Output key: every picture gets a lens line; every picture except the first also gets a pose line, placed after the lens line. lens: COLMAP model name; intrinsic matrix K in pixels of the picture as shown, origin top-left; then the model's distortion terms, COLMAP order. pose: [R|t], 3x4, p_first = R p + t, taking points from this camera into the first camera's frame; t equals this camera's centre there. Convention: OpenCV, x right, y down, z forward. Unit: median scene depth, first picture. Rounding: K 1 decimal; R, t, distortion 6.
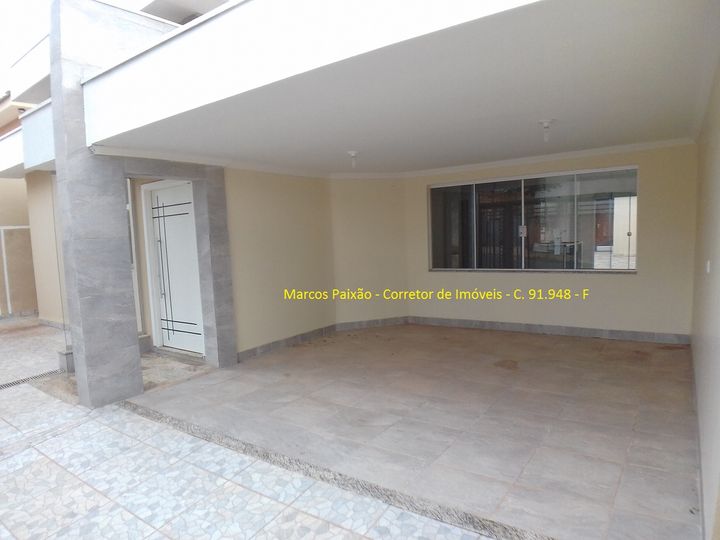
lens RADIAL K [[469.5, 0, 360.0], [0, 469.5, 270.0], [0, 0, 1]] dist [-0.078540, -0.001493]
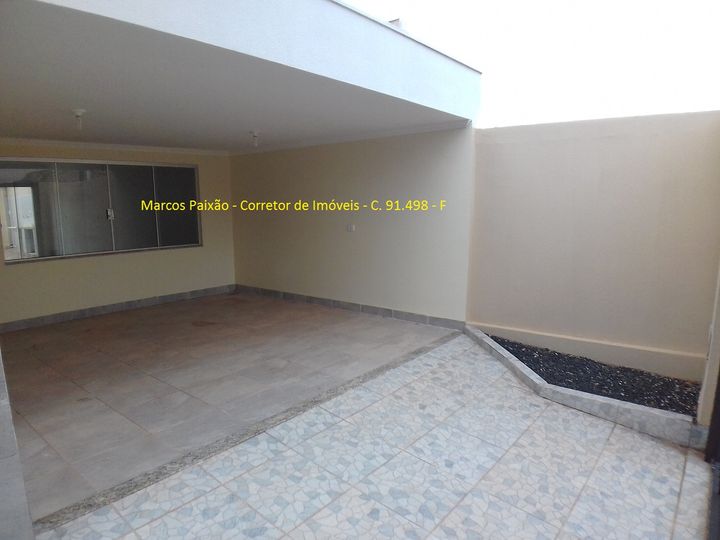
lens RADIAL K [[469.5, 0, 360.0], [0, 469.5, 270.0], [0, 0, 1]] dist [-0.078540, -0.001493]
pose [[0.058847, -0.093358, 0.993892, -1.181985], [0.086322, 0.992364, 0.088104, -0.004843], [-0.994528, 0.080610, 0.066457, 0.725494]]
